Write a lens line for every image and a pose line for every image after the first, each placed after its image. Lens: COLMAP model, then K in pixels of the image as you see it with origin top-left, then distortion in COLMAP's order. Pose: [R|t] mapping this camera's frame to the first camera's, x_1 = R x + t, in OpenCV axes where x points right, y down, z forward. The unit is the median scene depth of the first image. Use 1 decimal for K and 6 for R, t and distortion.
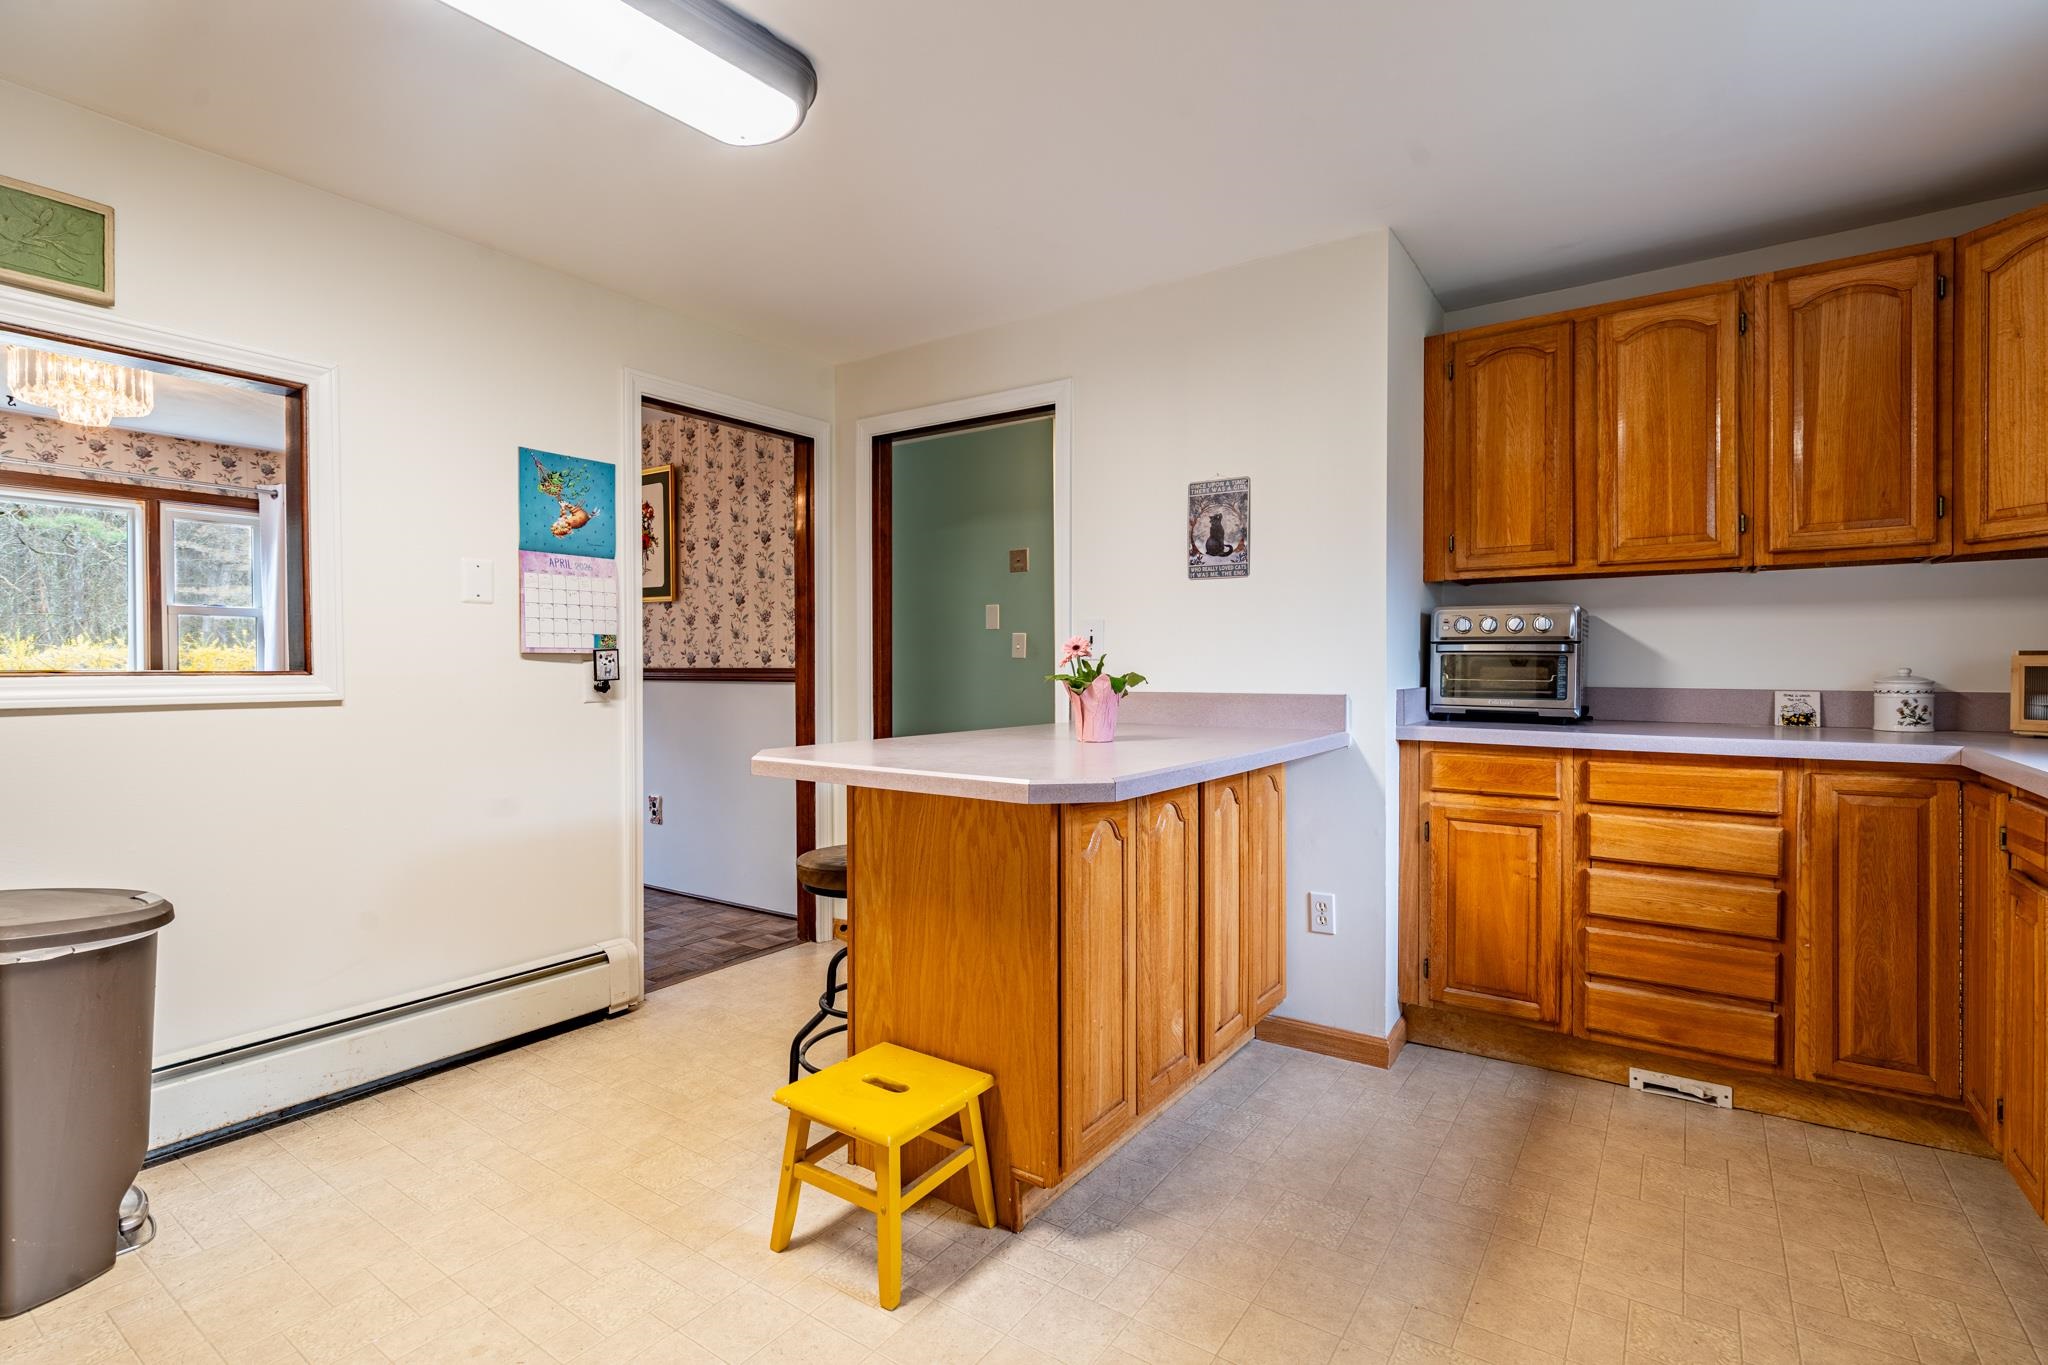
lens RADIAL K [[950.3, 0, 1014.6], [0, 950.3, 680.4], [0, 0, 1]] dist [-0.002943, 0.000040]
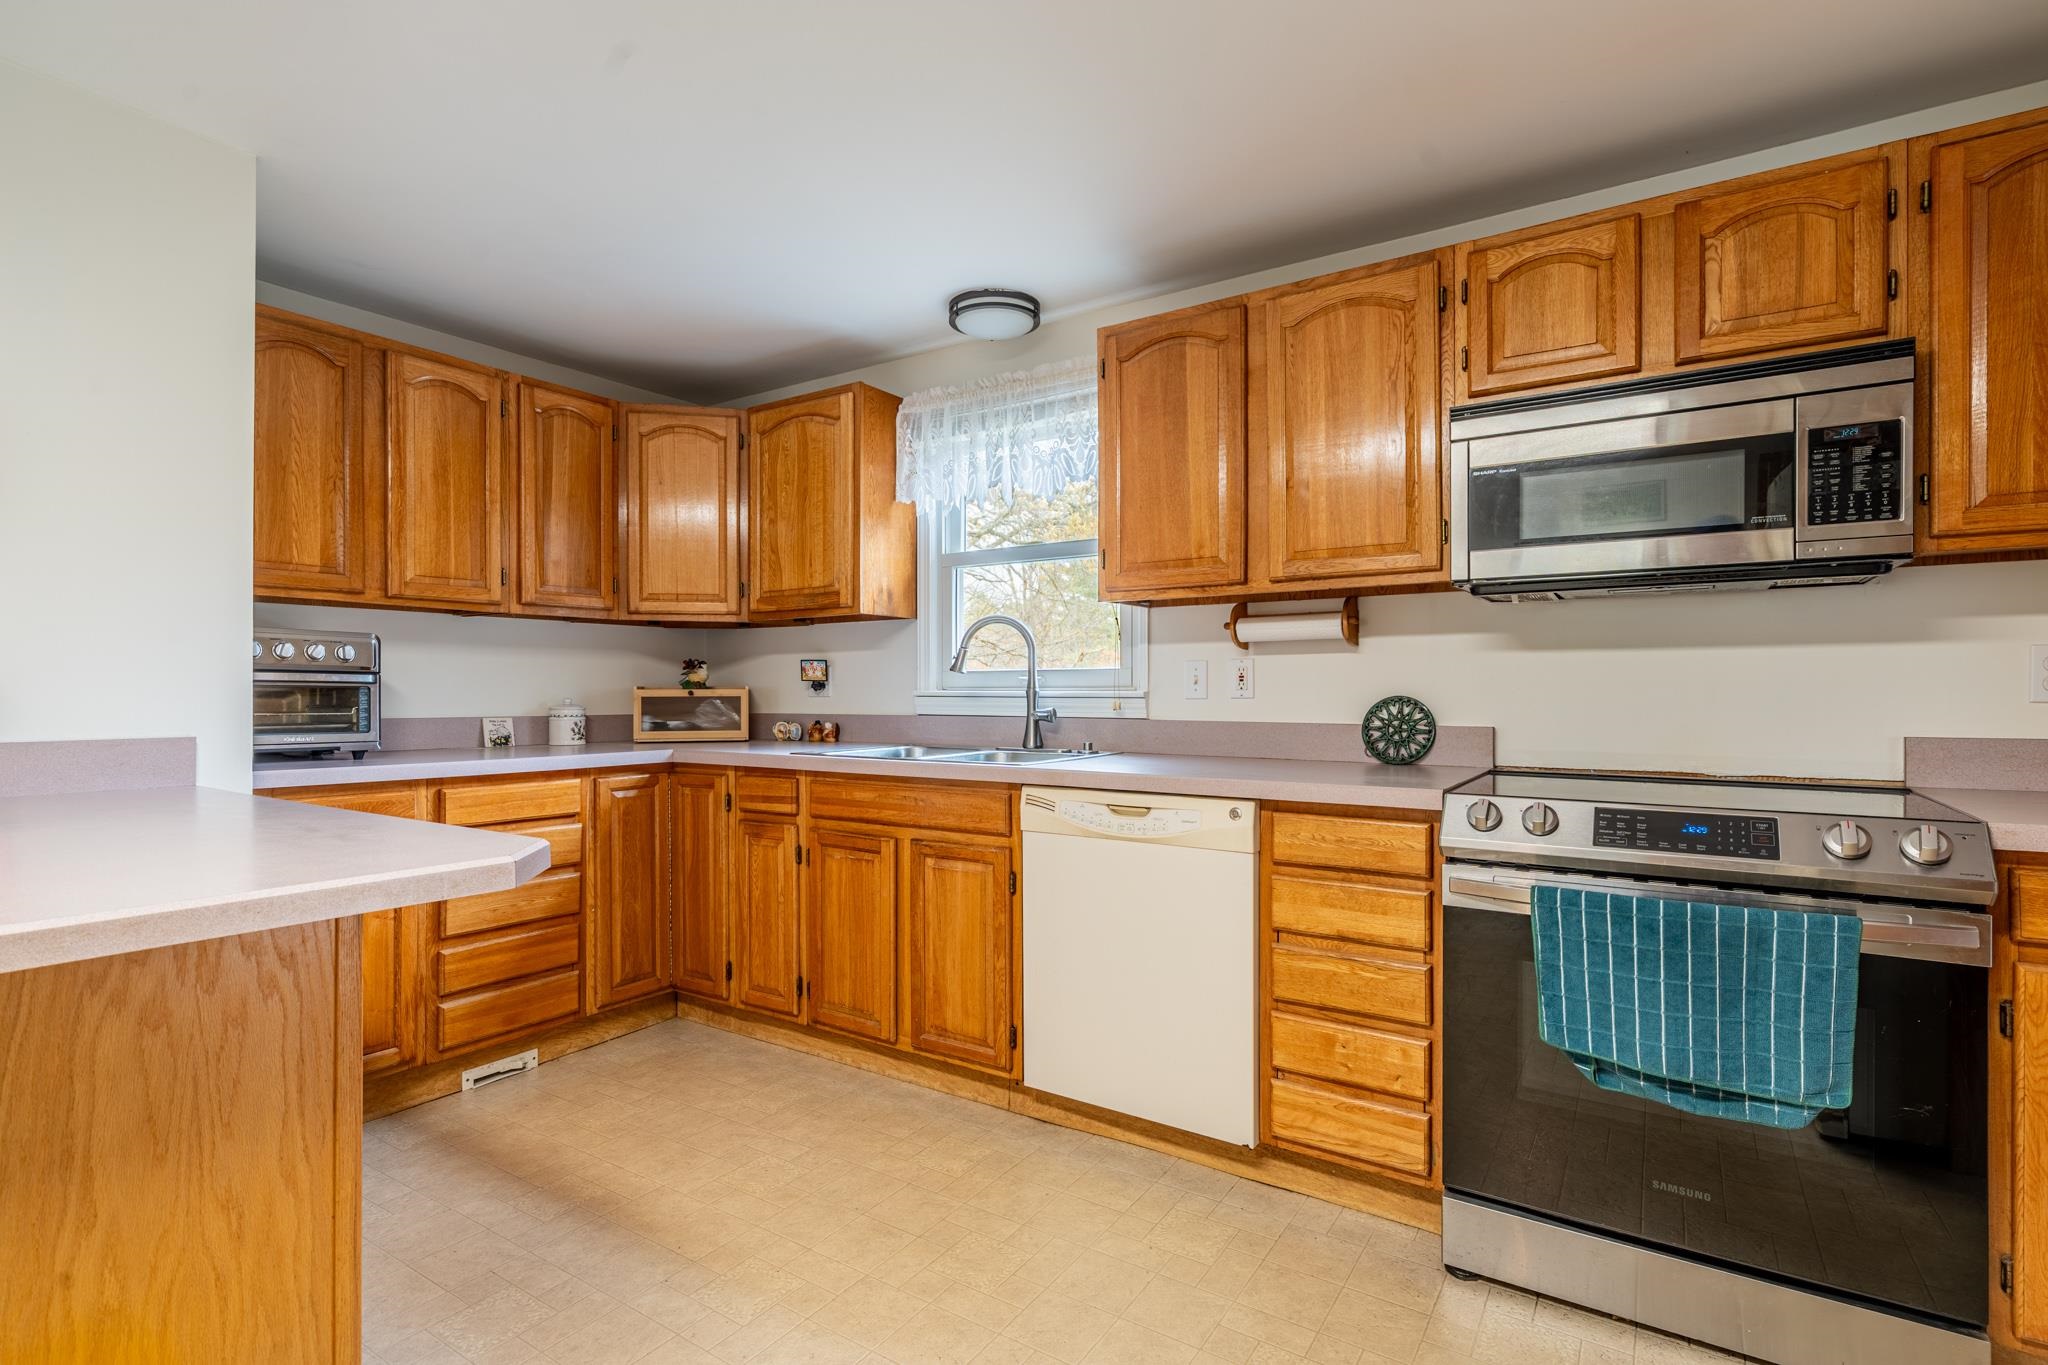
lens RADIAL K [[974.1, 0, 1017.1], [0, 974.1, 686.1], [0, 0, 1]] dist [-0.003364, -0.000609]
pose [[-0.025763, 0.009045, 0.999627, -0.481267], [0.016419, 0.999828, -0.008624, -0.007979], [-0.999533, 0.016190, -0.025907, 0.408082]]
